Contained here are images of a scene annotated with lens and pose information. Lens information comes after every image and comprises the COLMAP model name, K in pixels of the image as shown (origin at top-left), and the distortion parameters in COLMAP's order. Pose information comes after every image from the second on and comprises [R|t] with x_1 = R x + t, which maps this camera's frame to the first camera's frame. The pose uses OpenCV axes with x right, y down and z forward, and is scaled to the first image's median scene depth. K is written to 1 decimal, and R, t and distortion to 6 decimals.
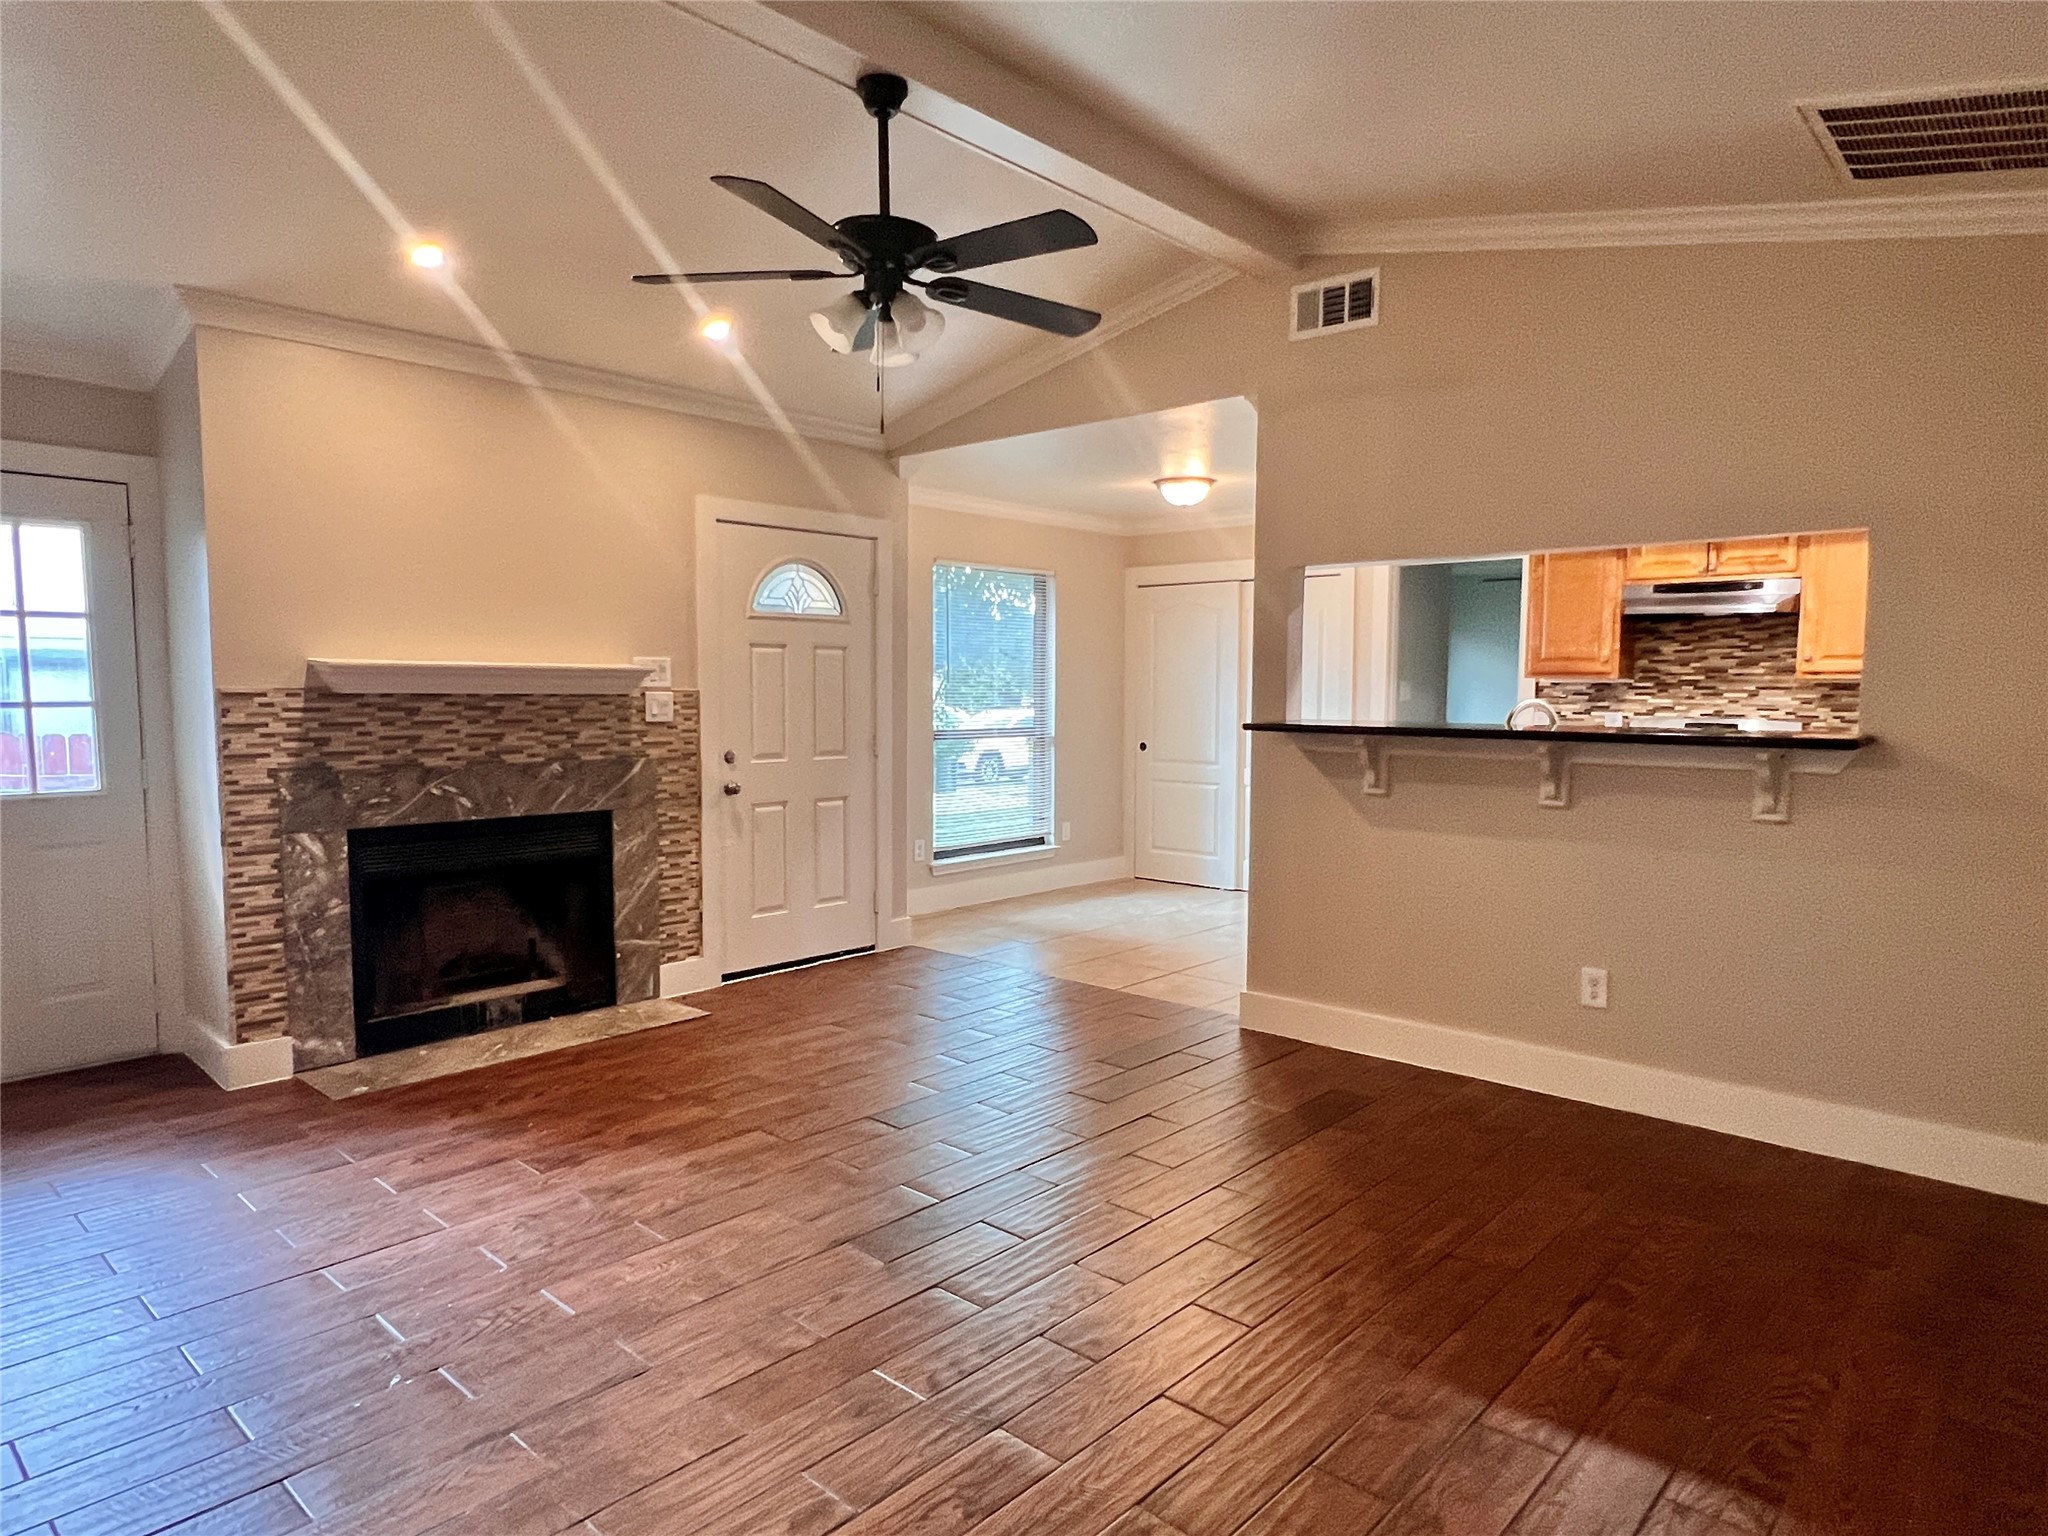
lens RADIAL K [[1225.4, 0, 1024.0], [0, 1225.4, 768.0], [0, 0, 1]] dist [0.002530, 0.000526]
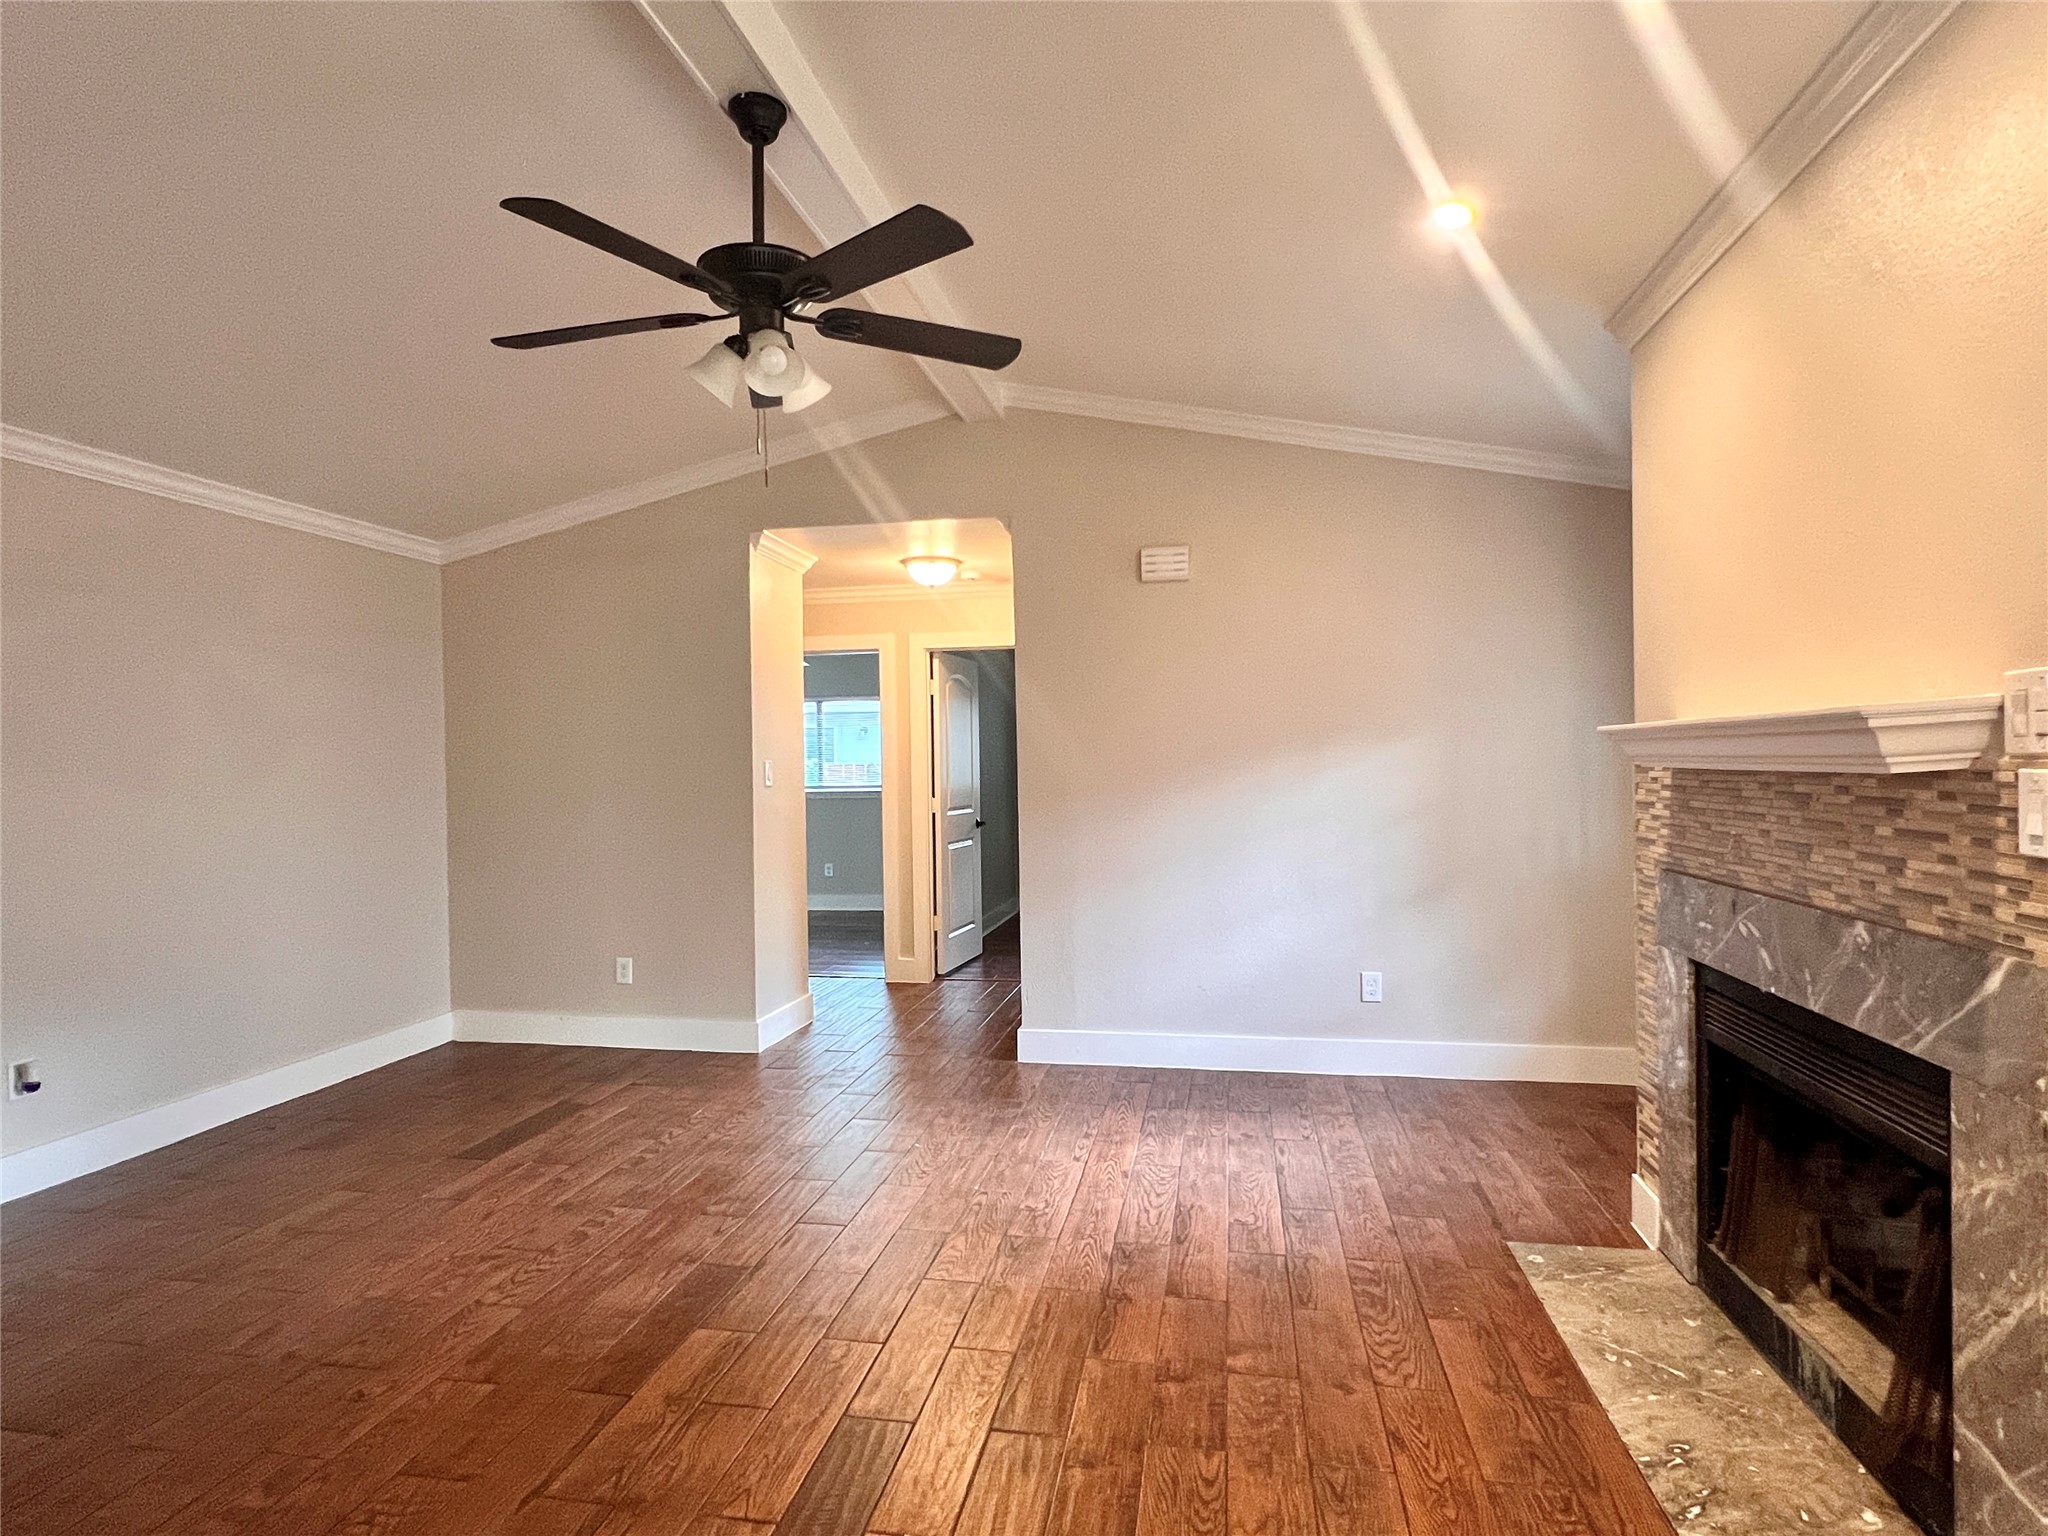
lens RADIAL K [[1085.3, 0, 1027.4], [0, 1085.3, 776.4], [0, 0, 1]] dist [-0.001701, -0.000352]
pose [[-0.847580, 0.015529, -0.530441, 0.112485], [-0.023079, 0.997547, 0.066080, -0.091116], [0.530166, 0.068250, -0.845143, 1.375599]]
